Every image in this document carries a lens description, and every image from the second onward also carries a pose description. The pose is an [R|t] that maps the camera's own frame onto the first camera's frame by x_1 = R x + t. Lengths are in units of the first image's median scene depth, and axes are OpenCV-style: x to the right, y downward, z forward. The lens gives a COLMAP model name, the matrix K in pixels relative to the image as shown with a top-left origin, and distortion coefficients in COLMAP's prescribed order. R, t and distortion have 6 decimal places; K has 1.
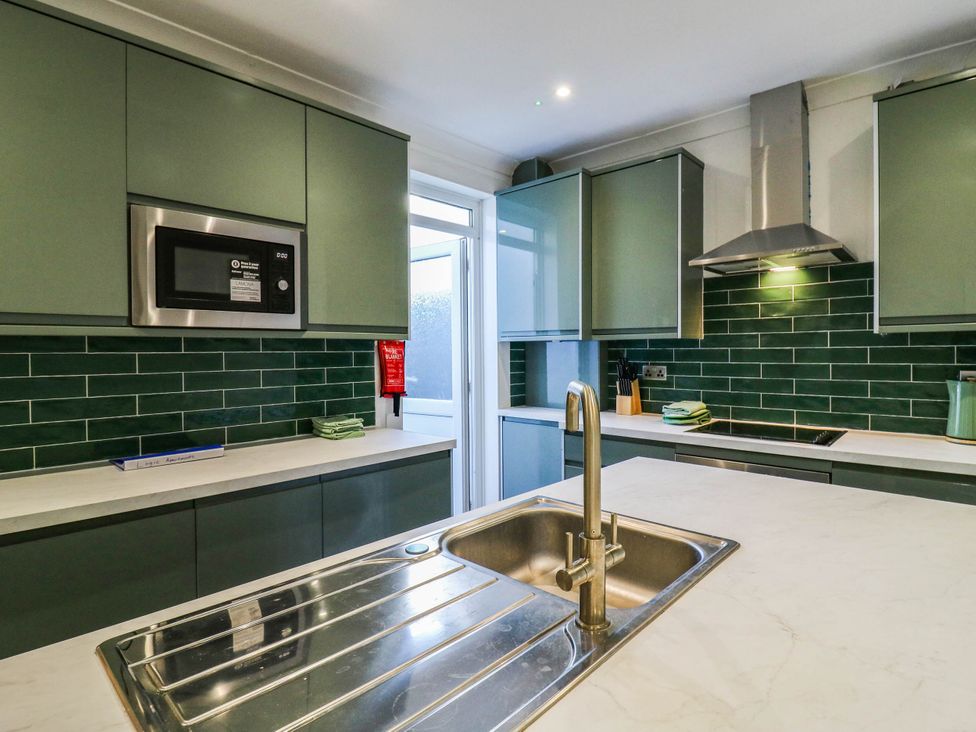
lens RADIAL K [[519.1, 0, 486.3], [0, 519.1, 359.1], [0, 0, 1]] dist [-0.010560, -0.006172]
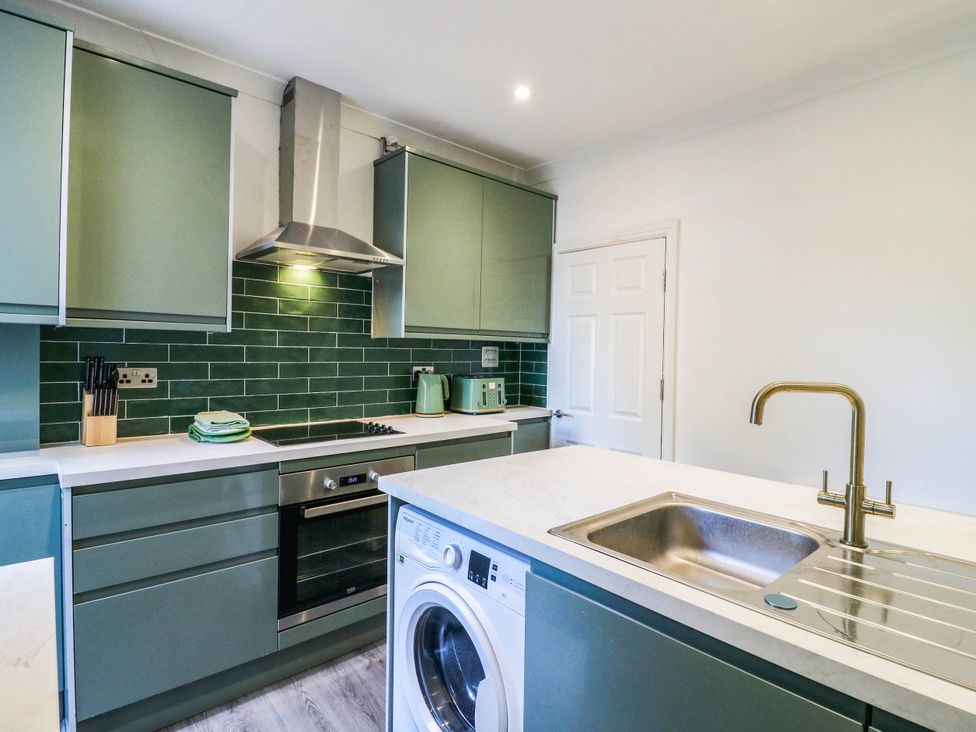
lens RADIAL K [[519.1, 0, 510.5], [0, 519.1, 365.7], [0, 0, 1]] dist [-0.010560, -0.006172]
pose [[0.075507, -0.019408, 0.996956, -0.388933], [-0.004481, 0.999794, 0.019802, -0.007007], [-0.997135, -0.005962, 0.075405, 0.524808]]
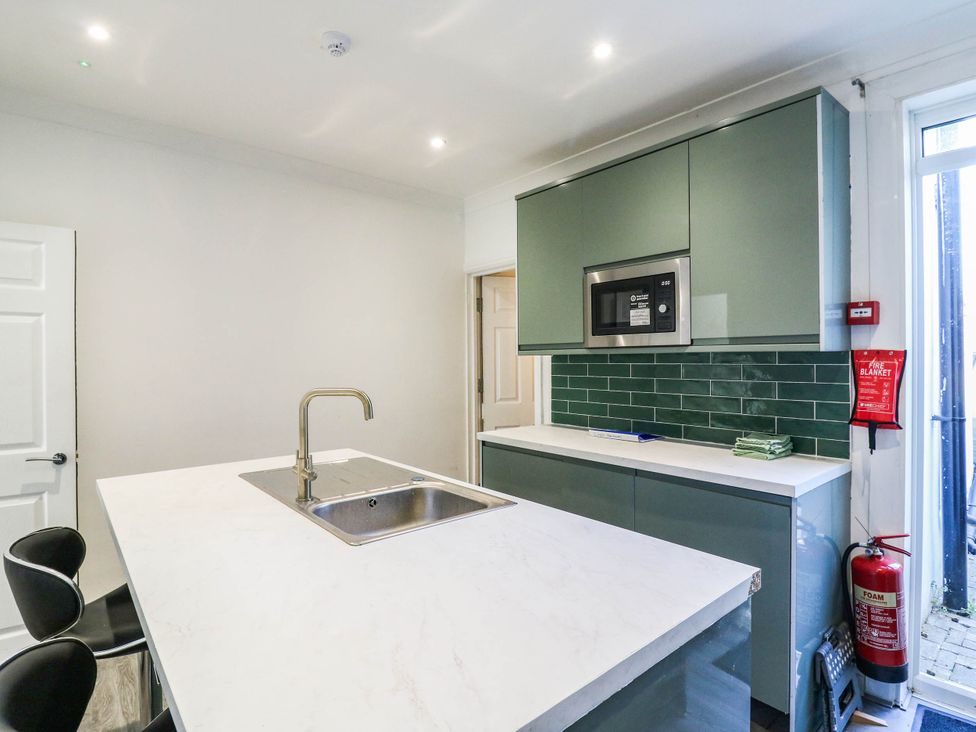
lens RADIAL K [[519.1, 0, 494.4], [0, 519.1, 361.9], [0, 0, 1]] dist [-0.010560, -0.006172]
pose [[-0.110548, 0.014131, -0.993770, 0.631069], [-0.008229, 0.999852, 0.015133, -0.027004], [0.993837, 0.009851, -0.110416, 0.568839]]
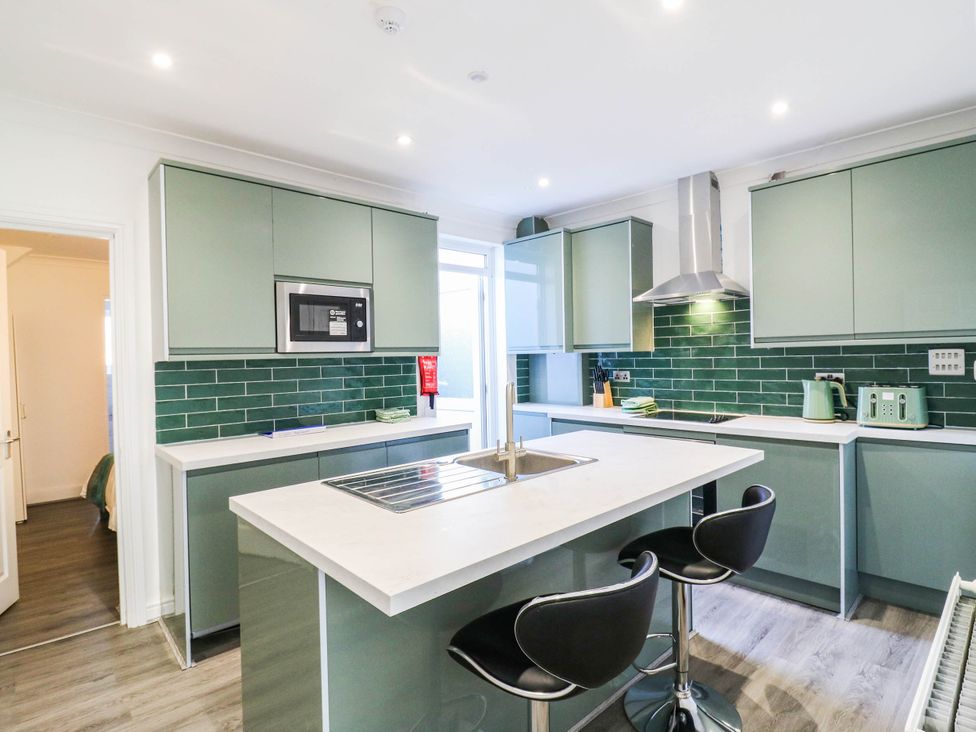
lens RADIAL K [[519.1, 0, 492.7], [0, 519.1, 362.9], [0, 0, 1]] dist [-0.010560, -0.006172]
pose [[0.998537, -0.012775, -0.052551, 0.072494], [0.012634, 0.999916, -0.003004, -0.010336], [0.052585, 0.002336, 0.998614, -0.428964]]
